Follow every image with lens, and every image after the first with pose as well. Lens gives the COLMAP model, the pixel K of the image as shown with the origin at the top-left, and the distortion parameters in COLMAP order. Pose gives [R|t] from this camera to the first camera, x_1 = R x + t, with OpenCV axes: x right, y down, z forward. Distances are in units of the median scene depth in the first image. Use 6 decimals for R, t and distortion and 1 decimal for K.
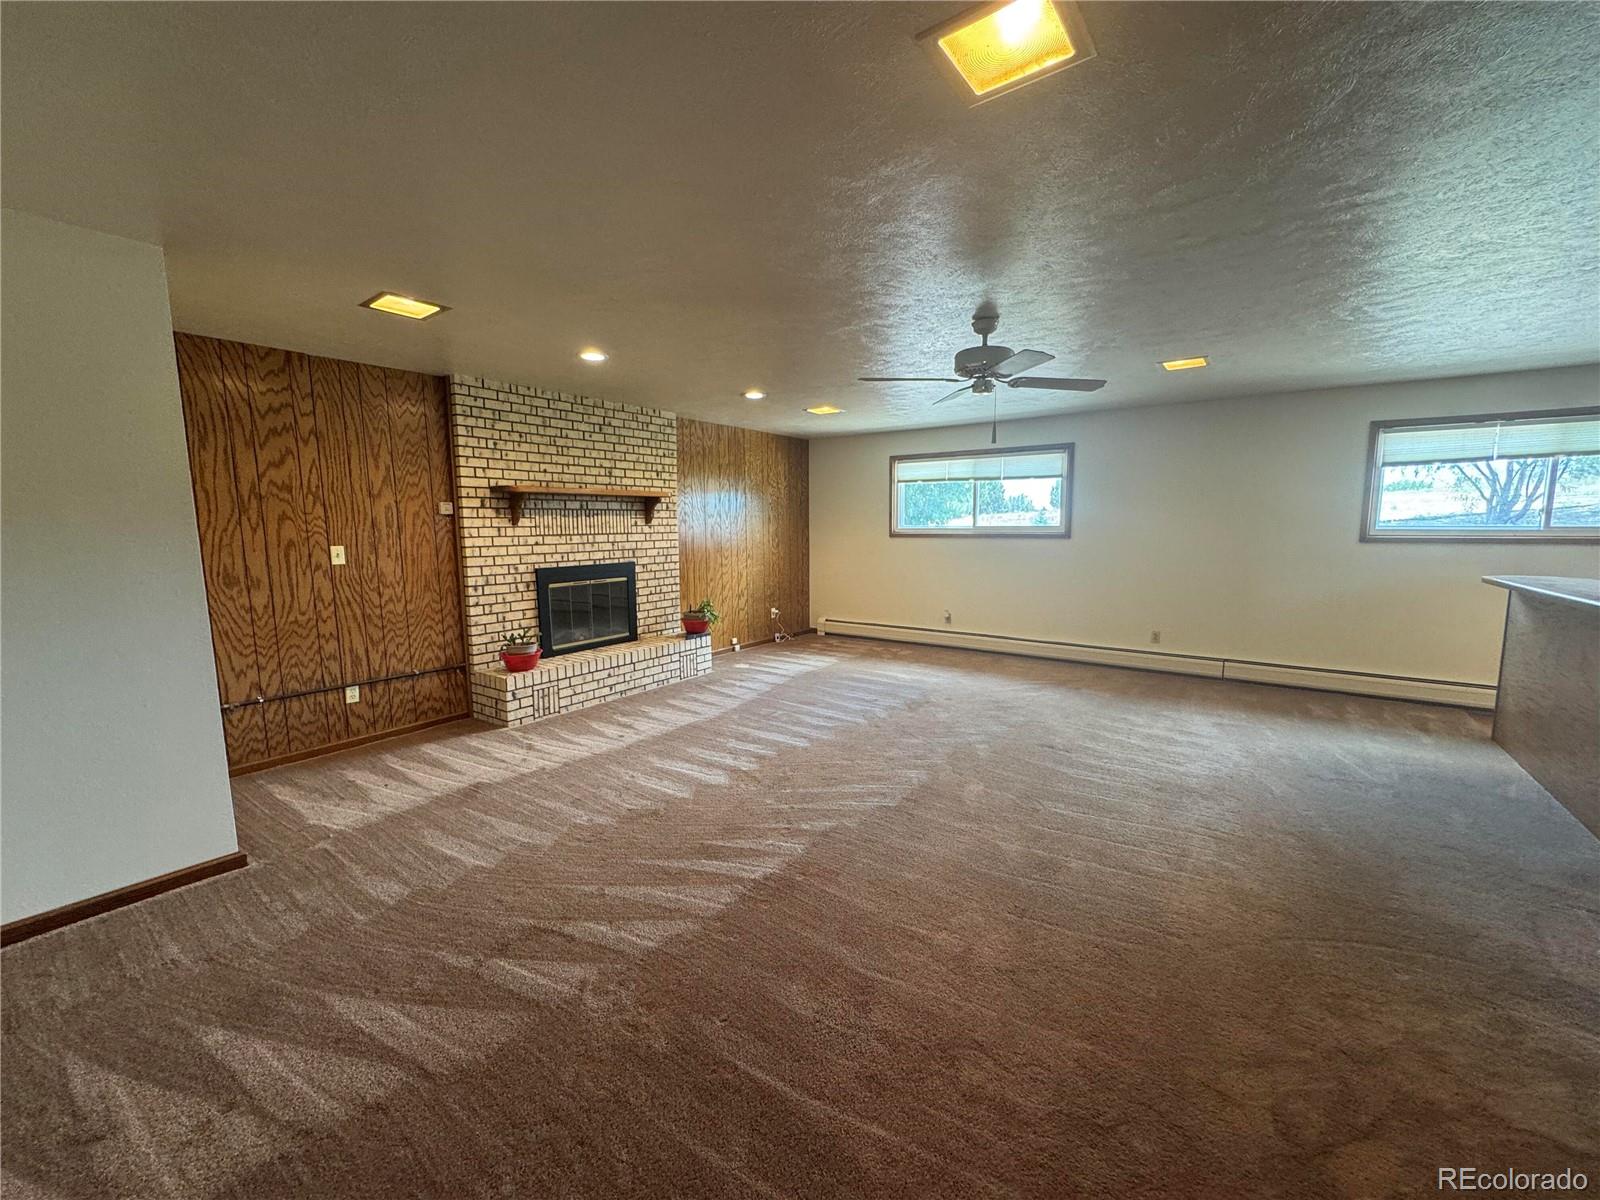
lens RADIAL K [[644.1, 0, 800.3], [0, 644.1, 602.5], [0, 0, 1]] dist [-0.001250, 0.000595]
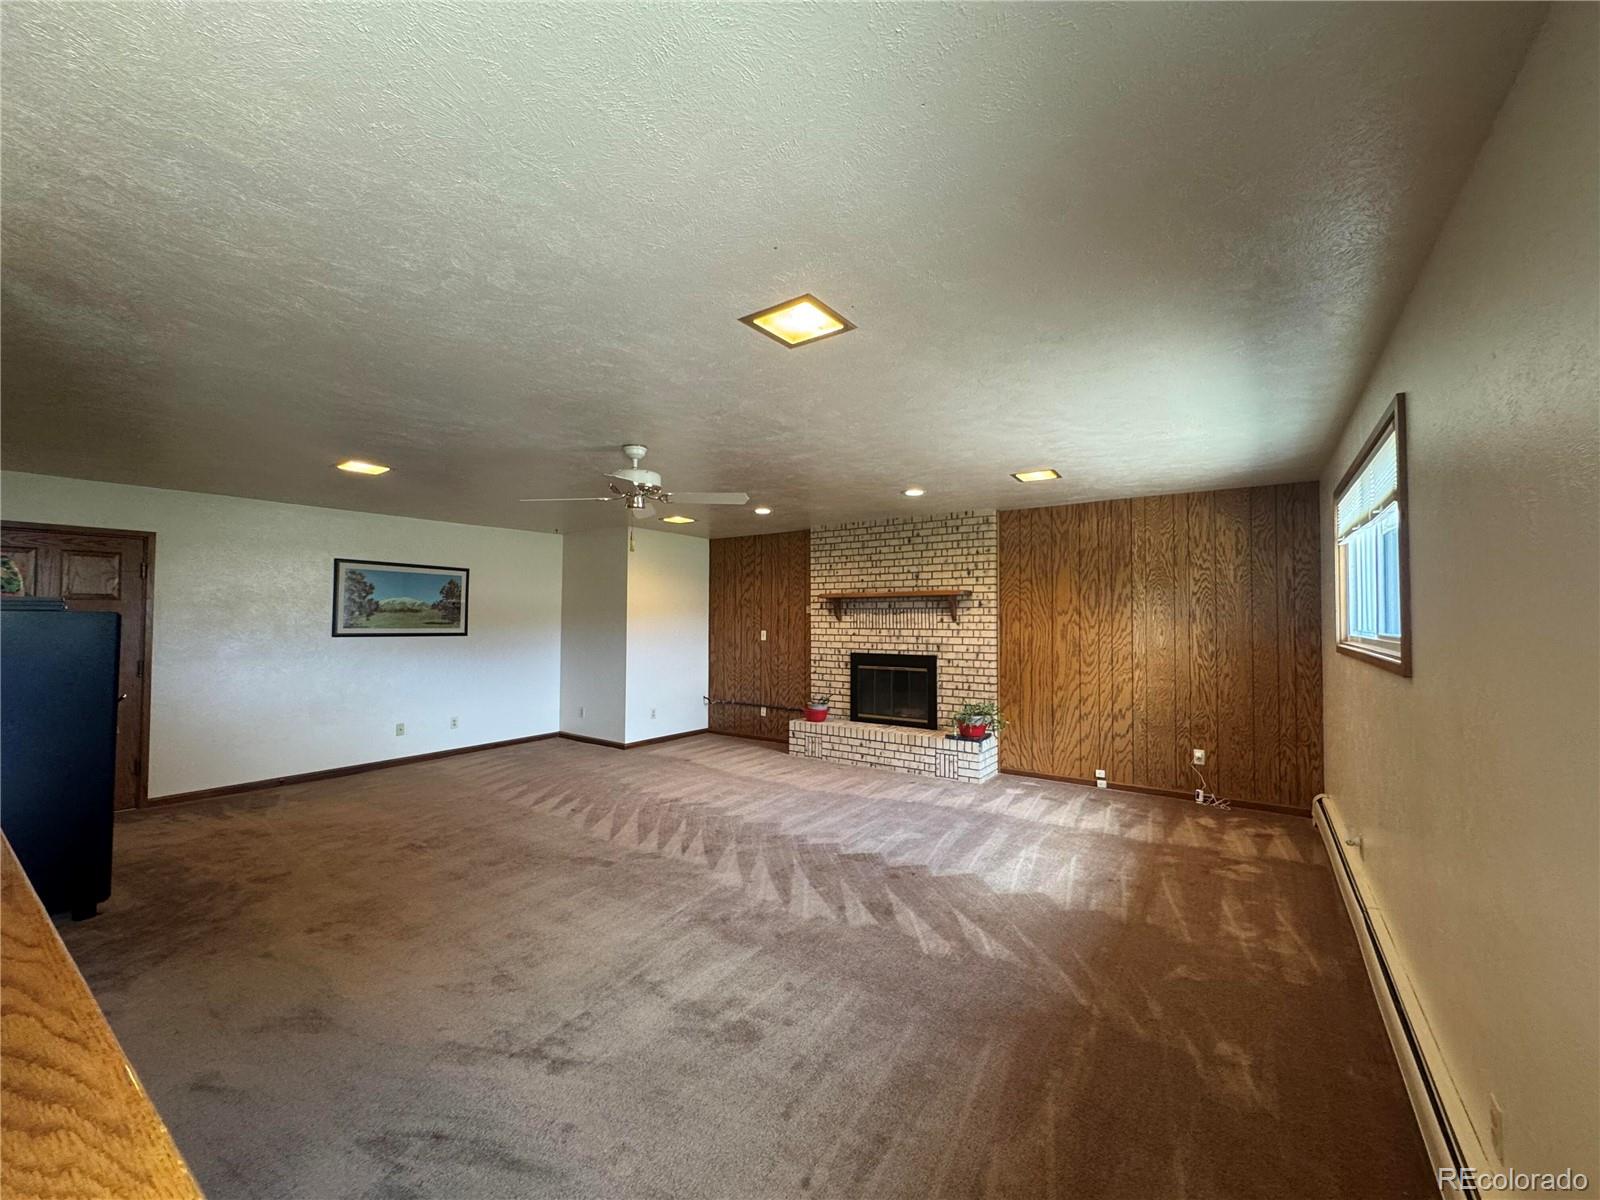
lens RADIAL K [[644.1, 0, 802.9], [0, 644.1, 602.6], [0, 0, 1]] dist [-0.001250, 0.000595]
pose [[0.009114, -0.017342, -0.999808, 0.917990], [-0.124070, 0.992104, -0.018339, -0.116503], [0.992232, 0.124213, 0.006890, 0.853542]]
